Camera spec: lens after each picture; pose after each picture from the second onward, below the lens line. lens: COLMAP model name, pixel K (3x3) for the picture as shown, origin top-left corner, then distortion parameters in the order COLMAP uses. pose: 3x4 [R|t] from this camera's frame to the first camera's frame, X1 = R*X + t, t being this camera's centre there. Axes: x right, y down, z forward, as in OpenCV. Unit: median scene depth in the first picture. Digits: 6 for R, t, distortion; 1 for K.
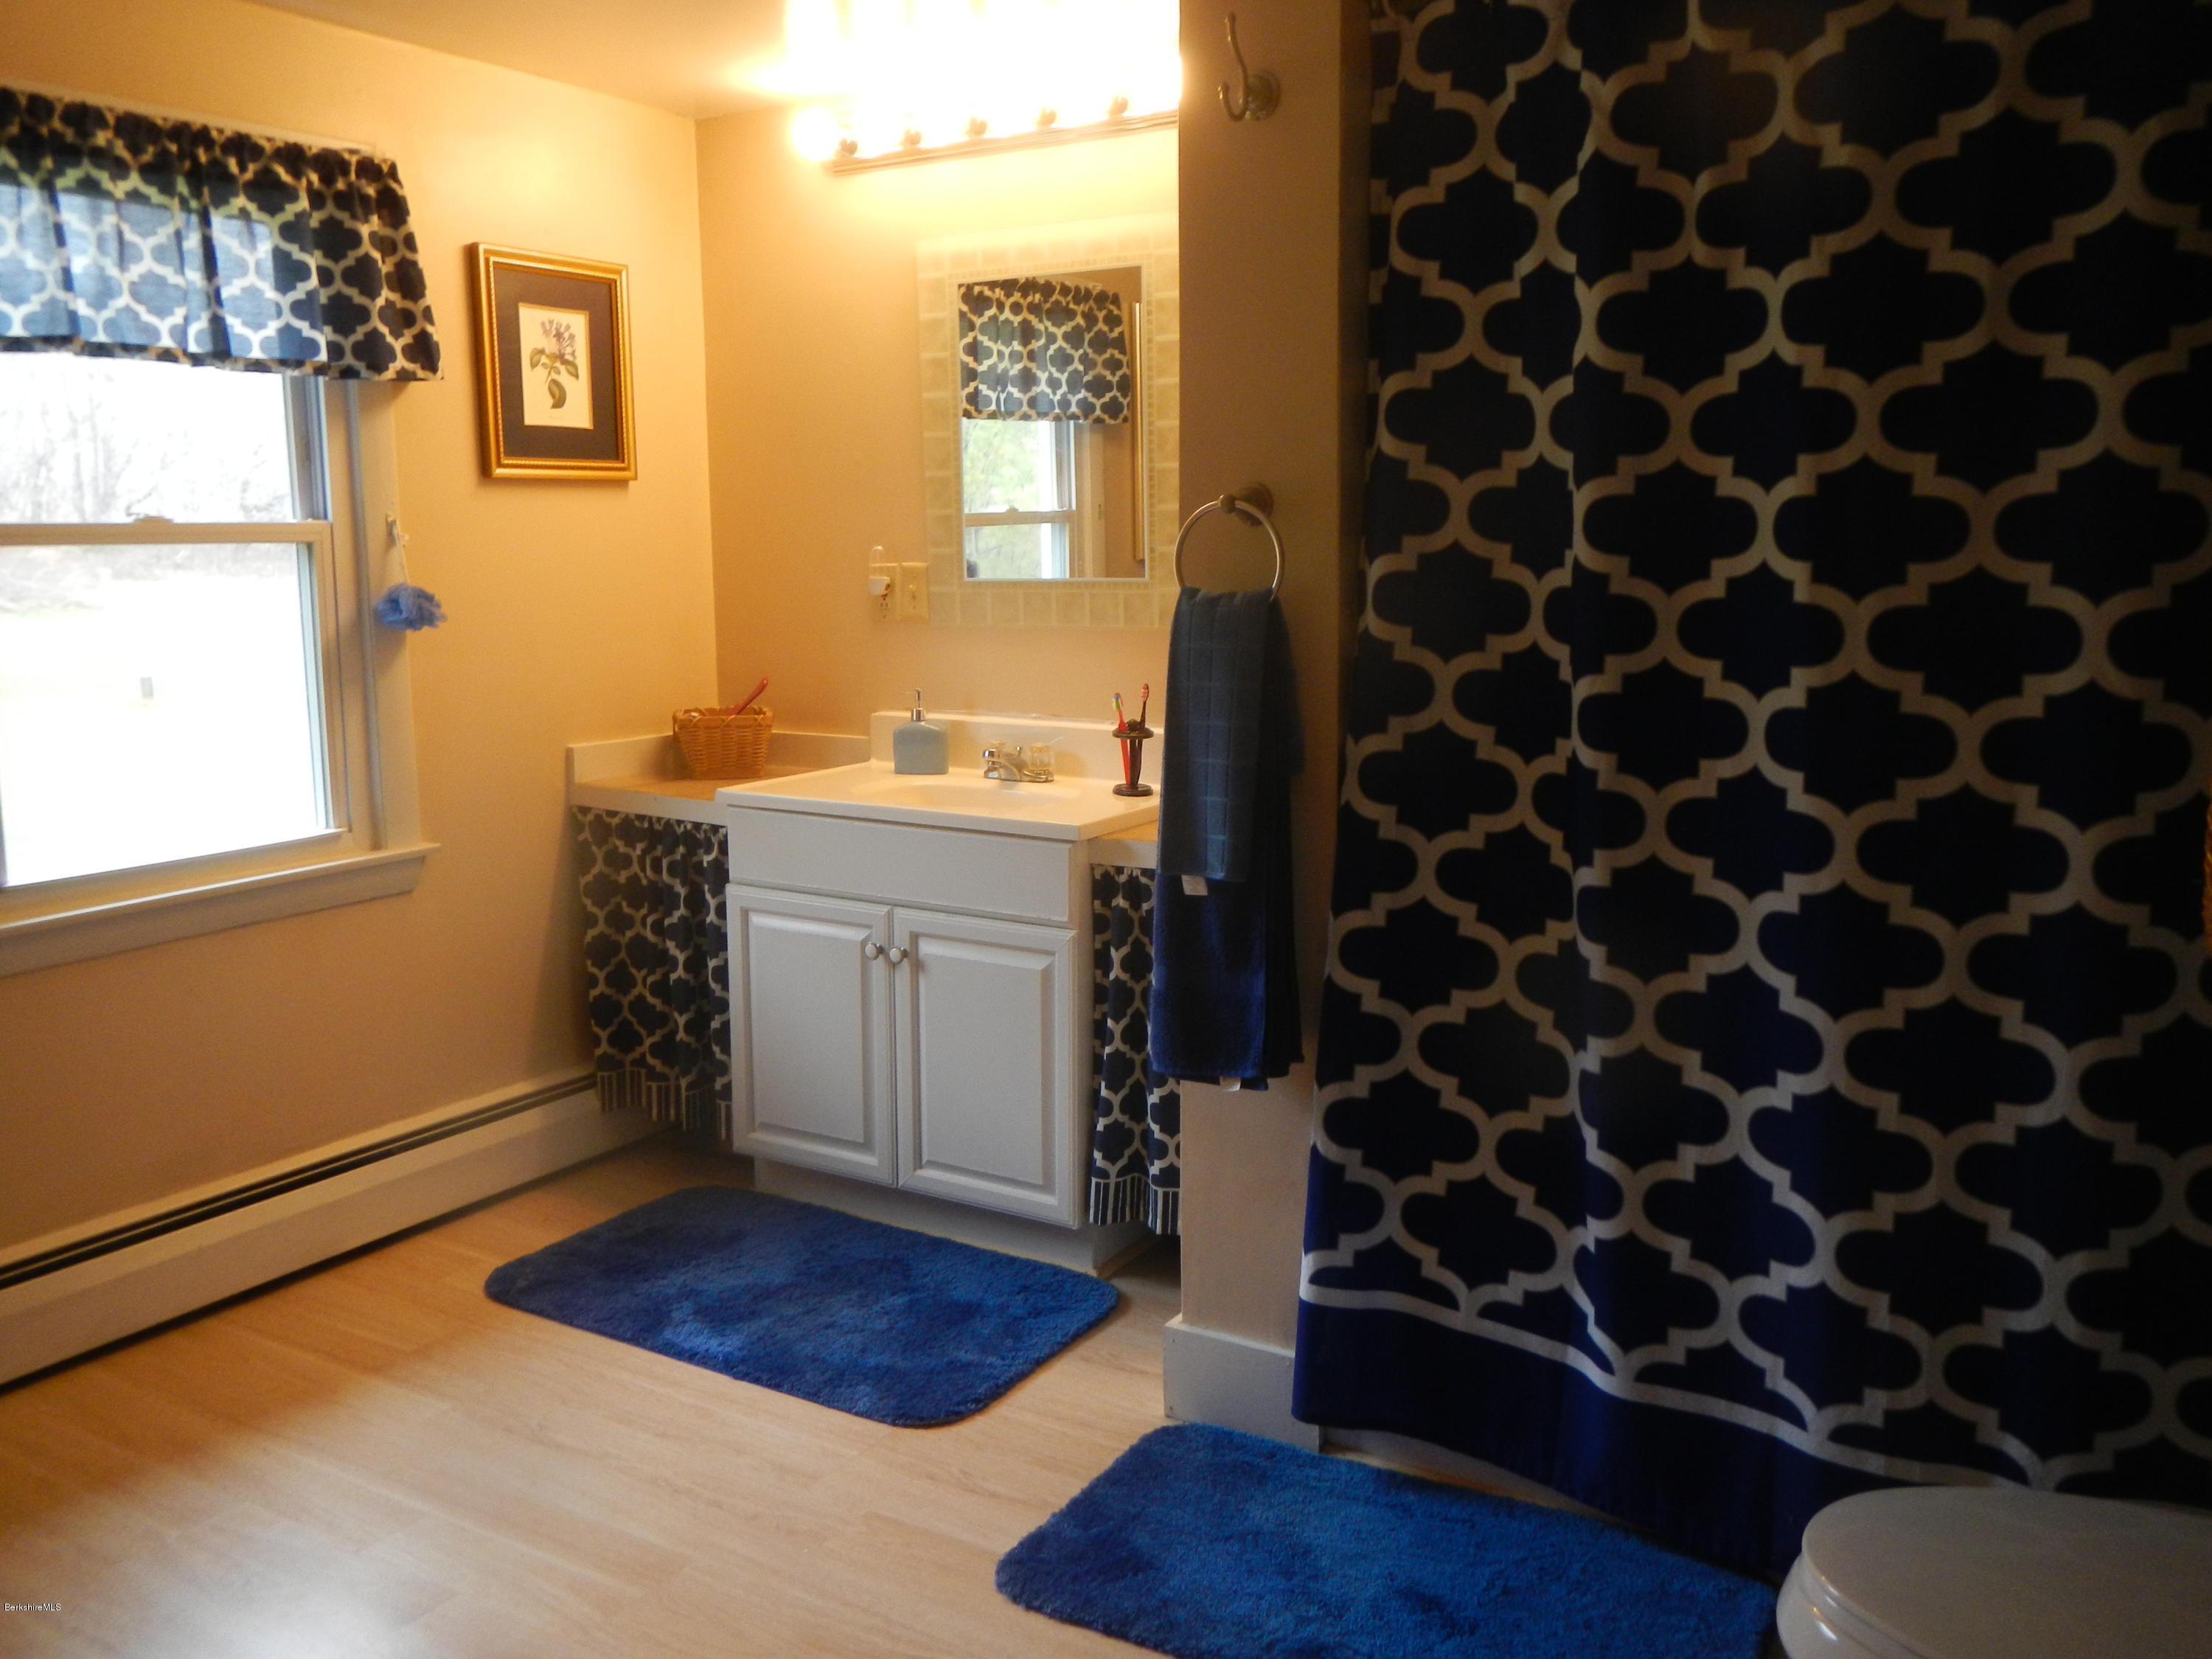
lens RADIAL K [[1816.9, 0, 1105.9], [0, 1816.9, 818.6], [0, 0, 1]] dist [0.002197, -0.007806]
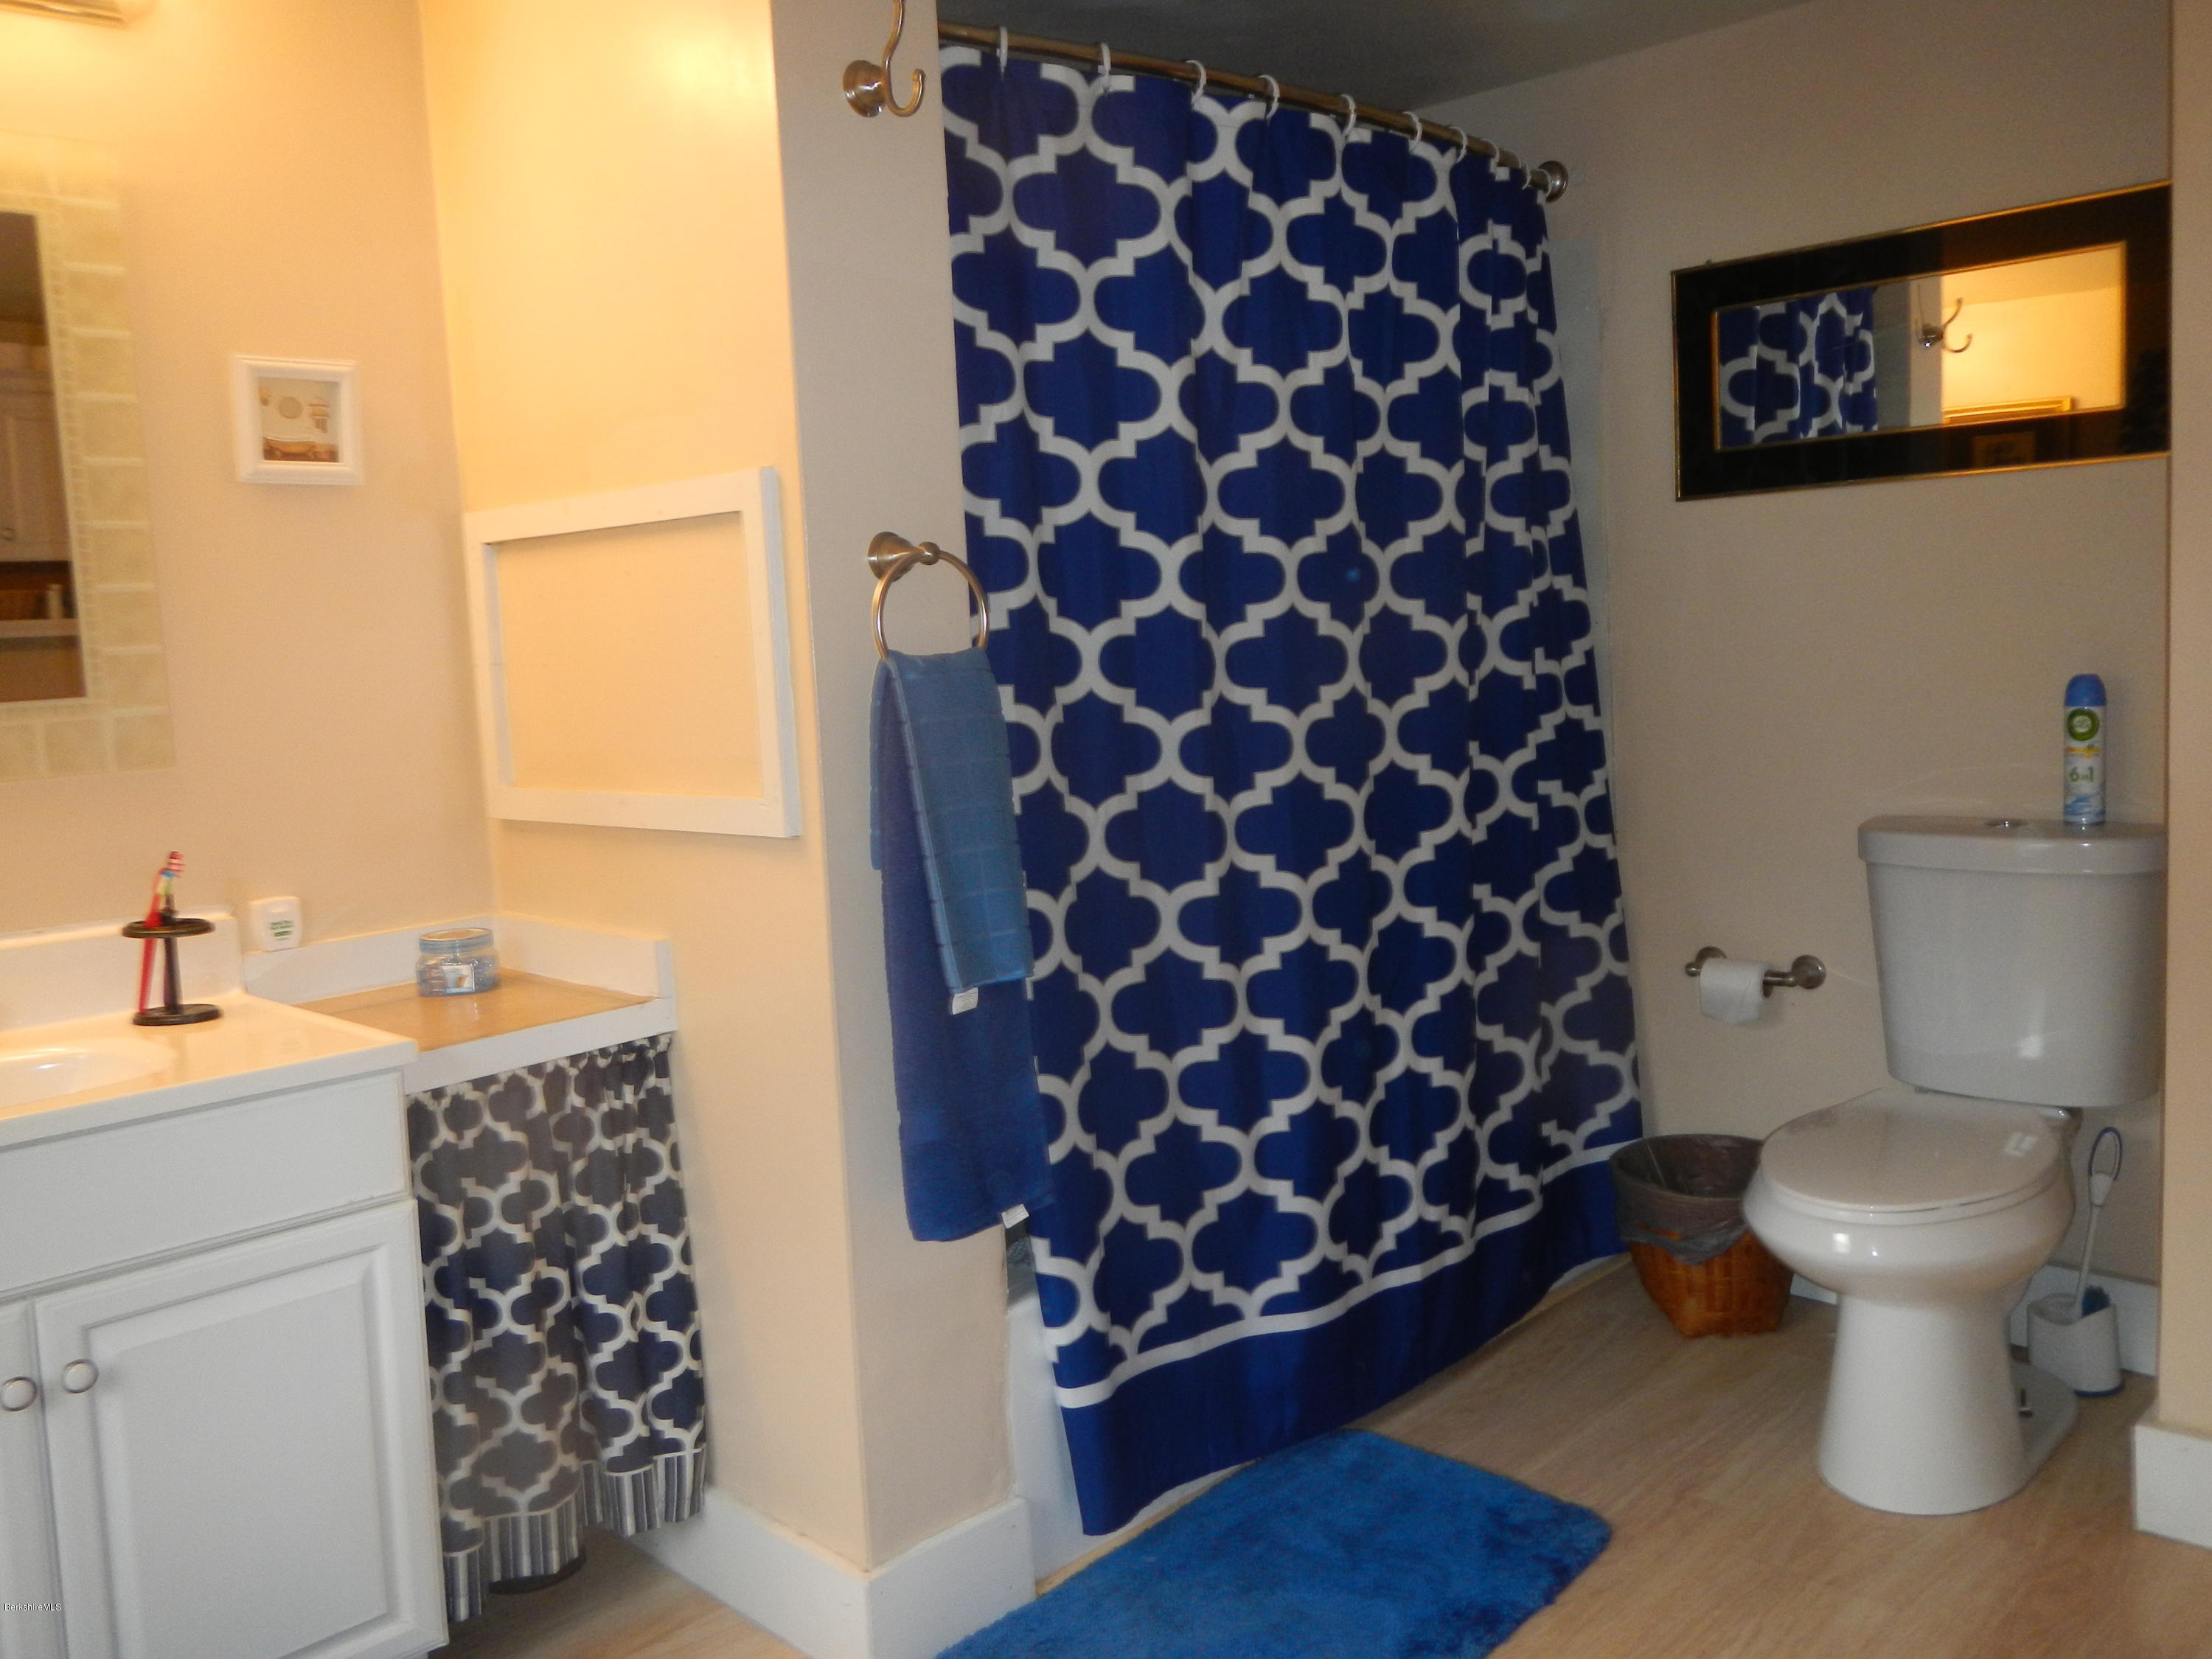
lens RADIAL K [[1816.9, 0, 1117.0], [0, 1816.9, 813.6], [0, 0, 1]] dist [0.002197, -0.007806]
pose [[0.229730, -0.112339, 0.966749, -0.534052], [0.193423, 0.978772, 0.067772, -0.066036], [-0.953841, 0.171422, 0.246582, 0.509488]]
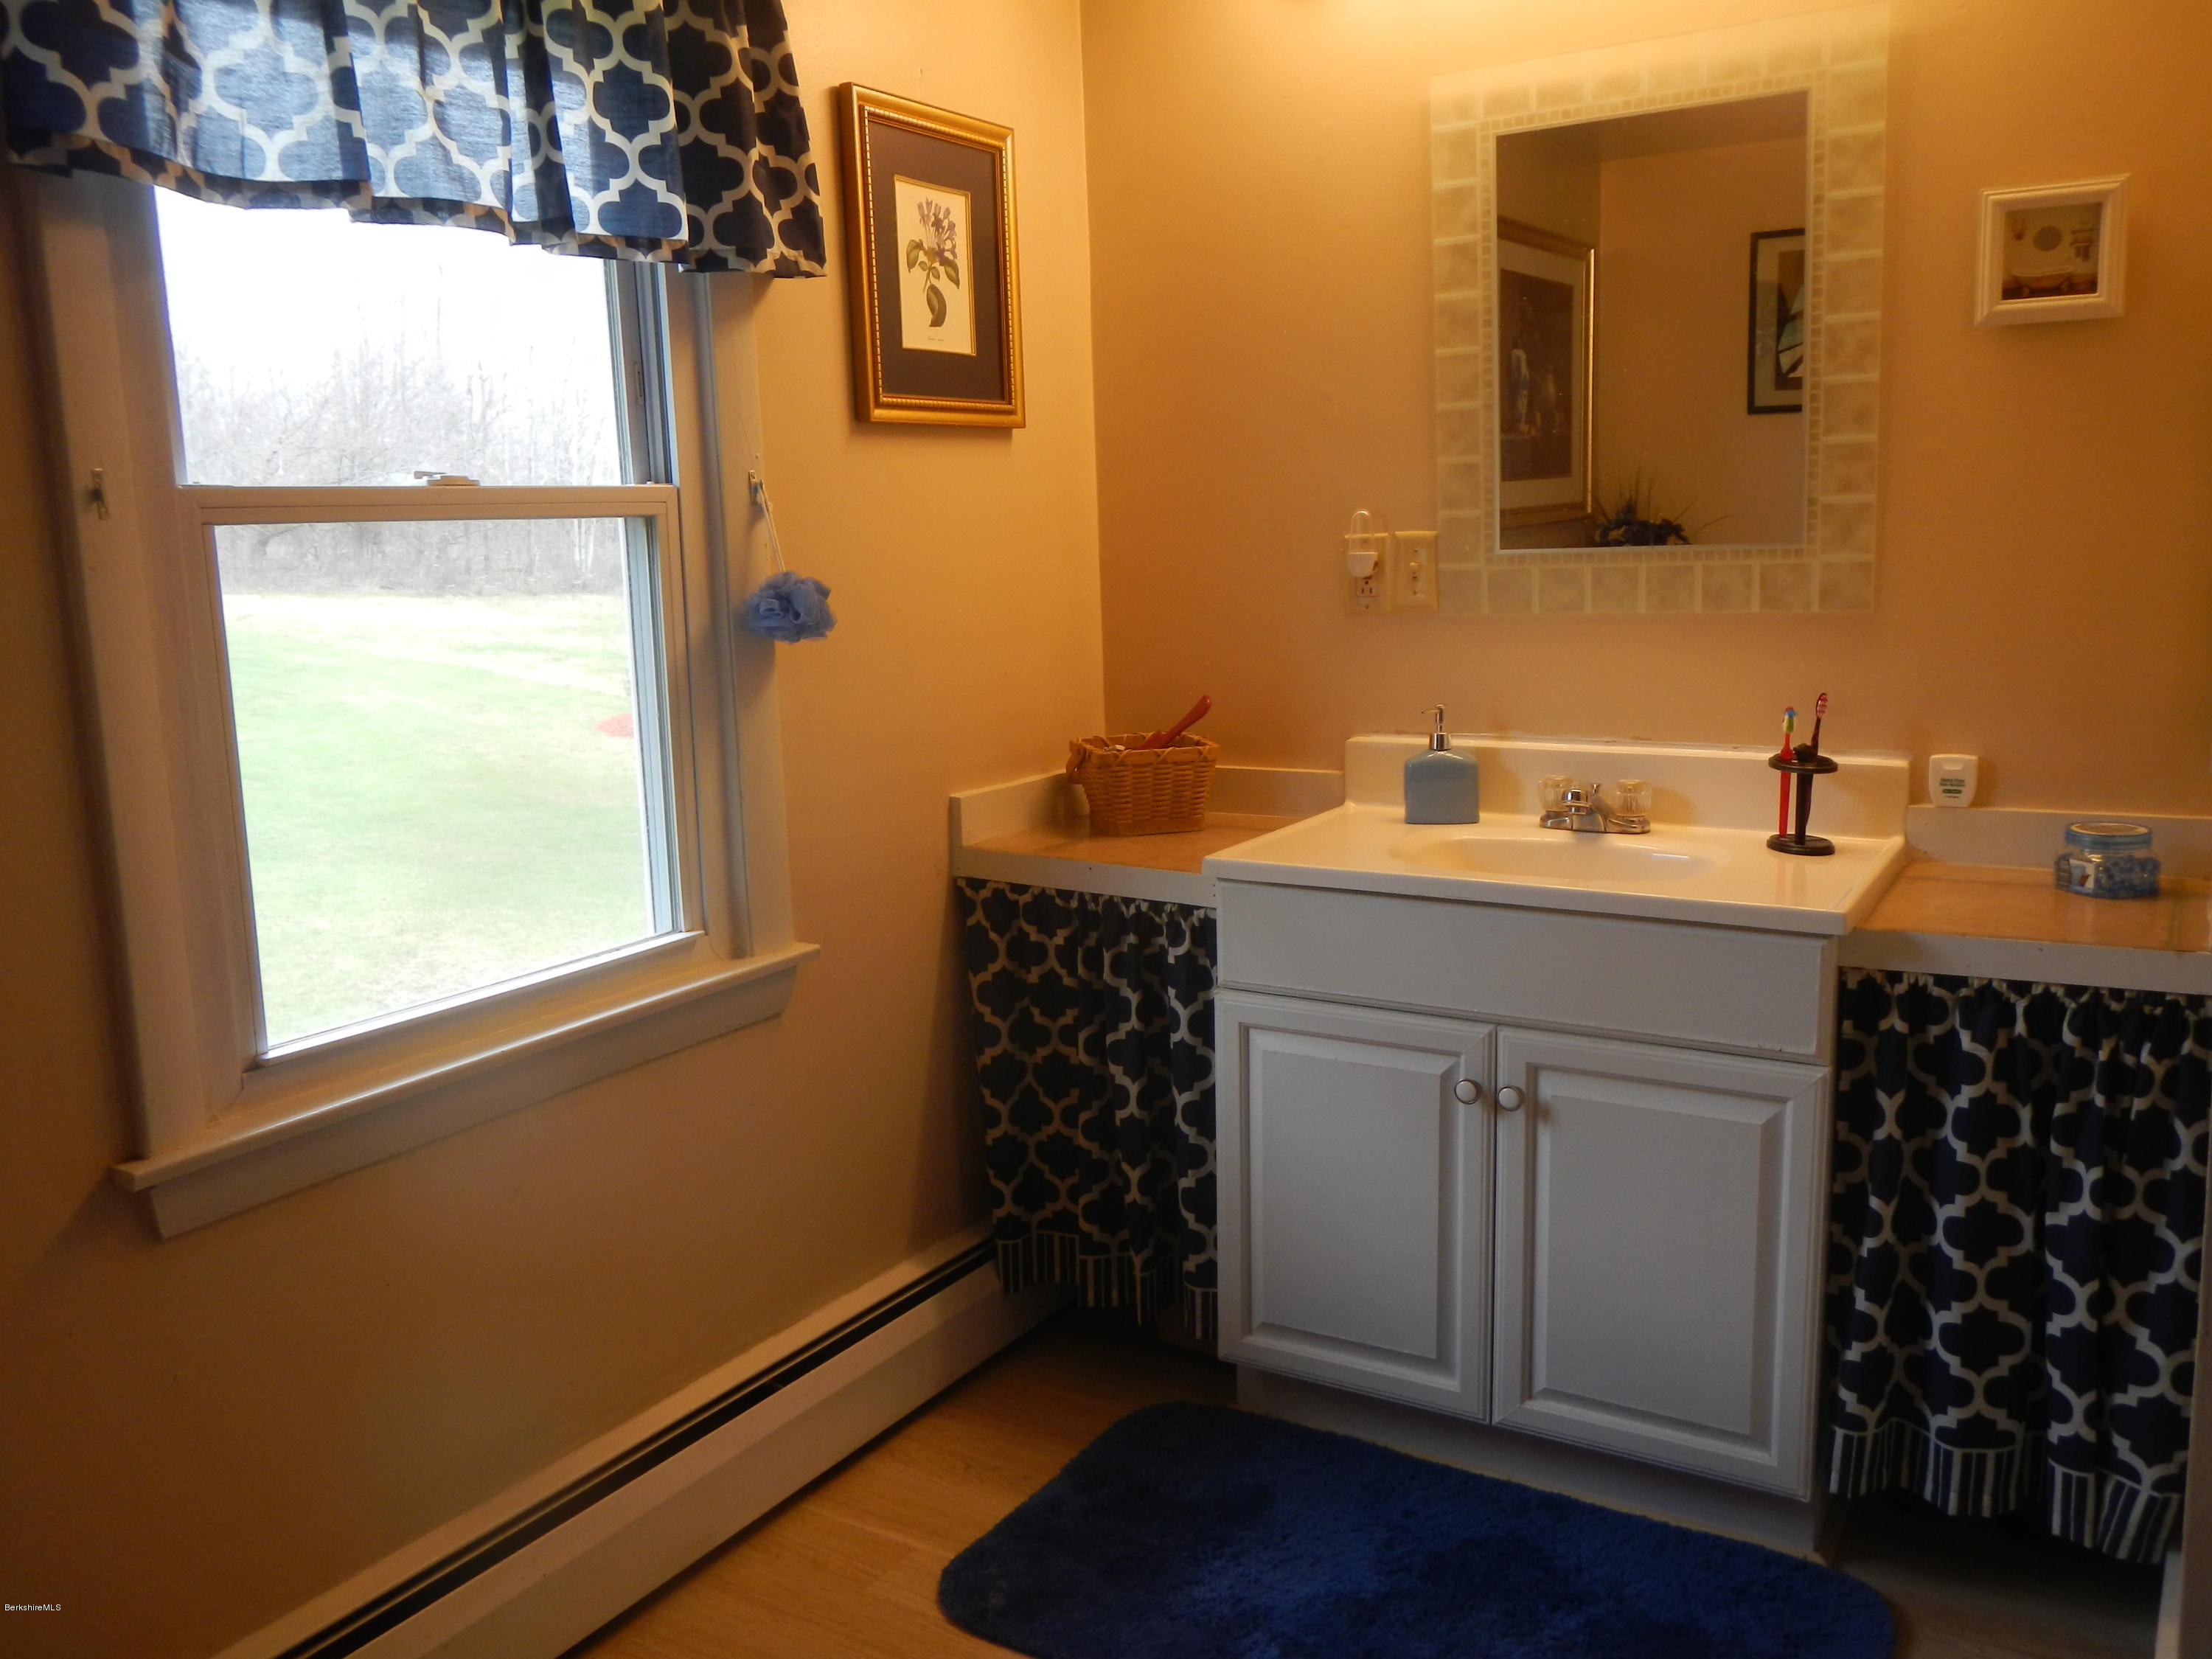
lens RADIAL K [[1816.9, 0, 1109.9], [0, 1816.9, 829.4], [0, 0, 1]] dist [0.002197, -0.007806]
pose [[0.999686, -0.023125, -0.009633, -0.246121], [0.023236, 0.999663, 0.011539, -0.036184], [0.009363, -0.011759, 0.999887, 0.299534]]
